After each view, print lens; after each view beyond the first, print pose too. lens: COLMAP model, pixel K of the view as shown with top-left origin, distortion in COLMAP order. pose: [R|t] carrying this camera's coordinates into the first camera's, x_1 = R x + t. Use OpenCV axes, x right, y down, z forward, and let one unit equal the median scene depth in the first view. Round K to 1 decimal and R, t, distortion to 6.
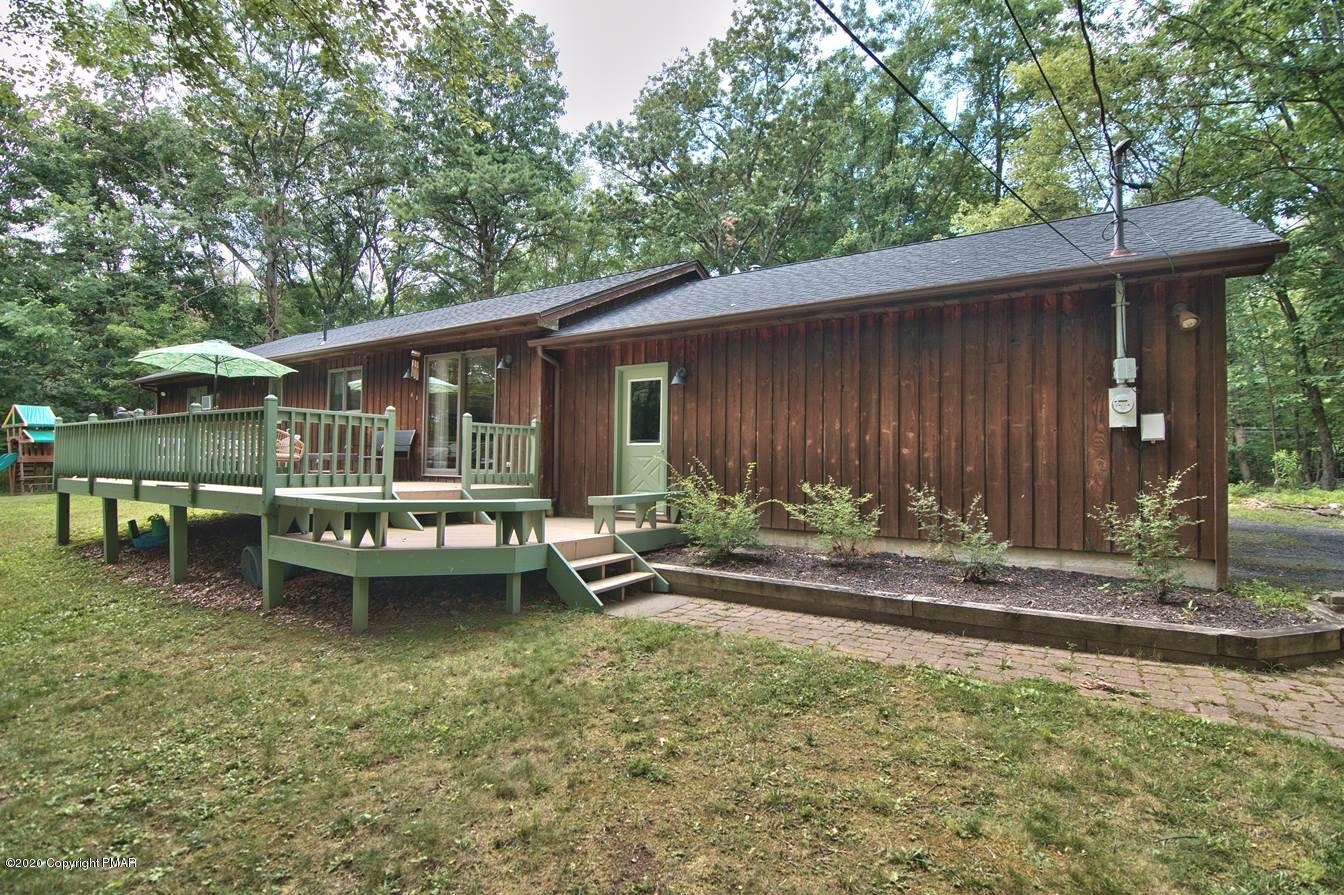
lens RADIAL K [[644.2, 0, 672.0], [0, 644.2, 447.5], [0, 0, 1]] dist [-0.014513, -0.005990]
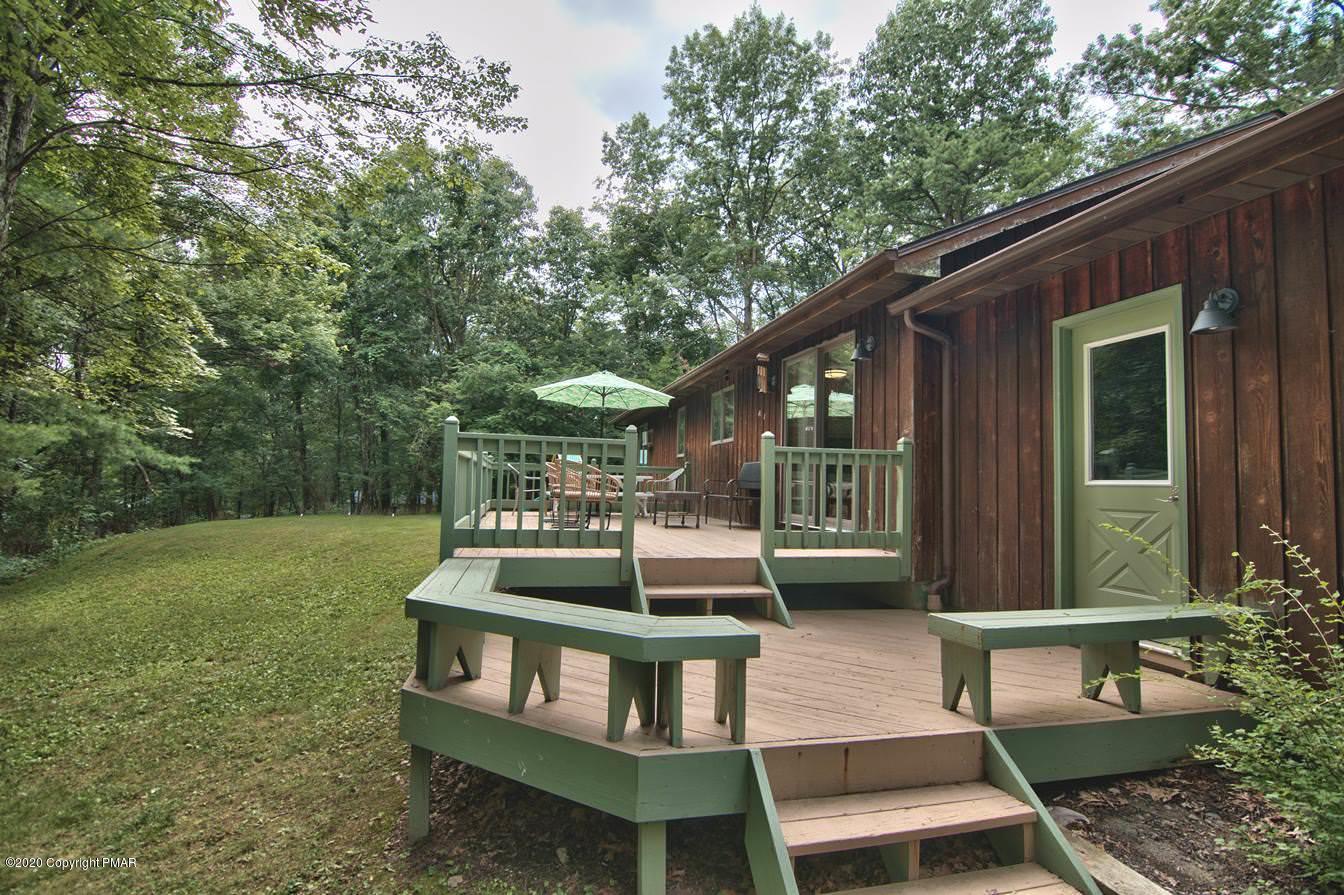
lens RADIAL K [[644.2, 0, 672.0], [0, 644.2, 447.5], [0, 0, 1]] dist [-0.014513, -0.005990]
pose [[0.727798, -0.034365, -0.684930, 0.036125], [0.001615, 0.998827, -0.048398, -0.010200], [0.685790, 0.034117, 0.727000, 0.552399]]
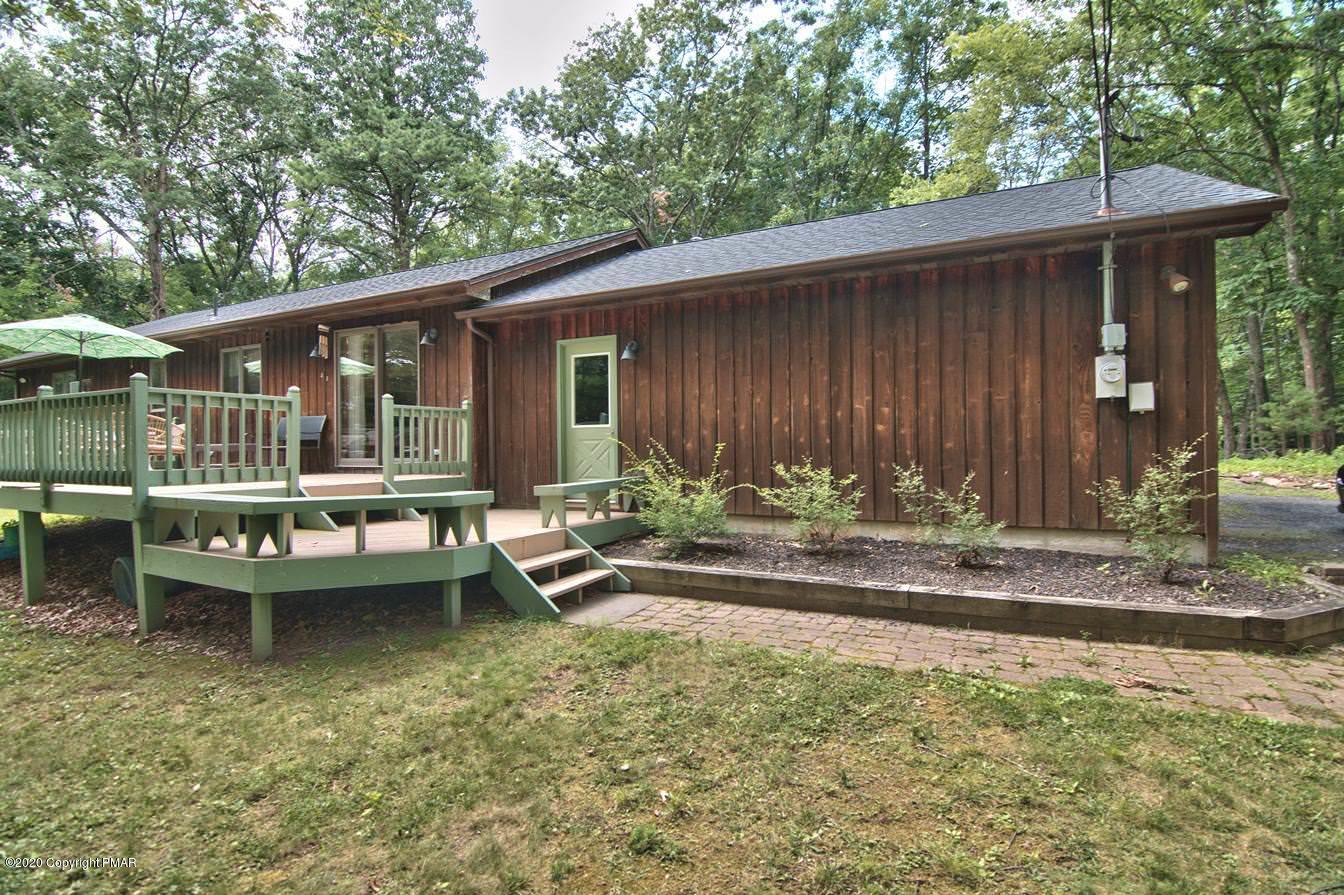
lens RADIAL K [[644.2, 0, 672.0], [0, 644.2, 447.5], [0, 0, 1]] dist [-0.014513, -0.005990]
pose [[0.993550, -0.022121, 0.111214, -0.037245], [0.019260, 0.999457, 0.026733, 0.003568], [-0.111745, -0.024419, 0.993437, 0.100070]]
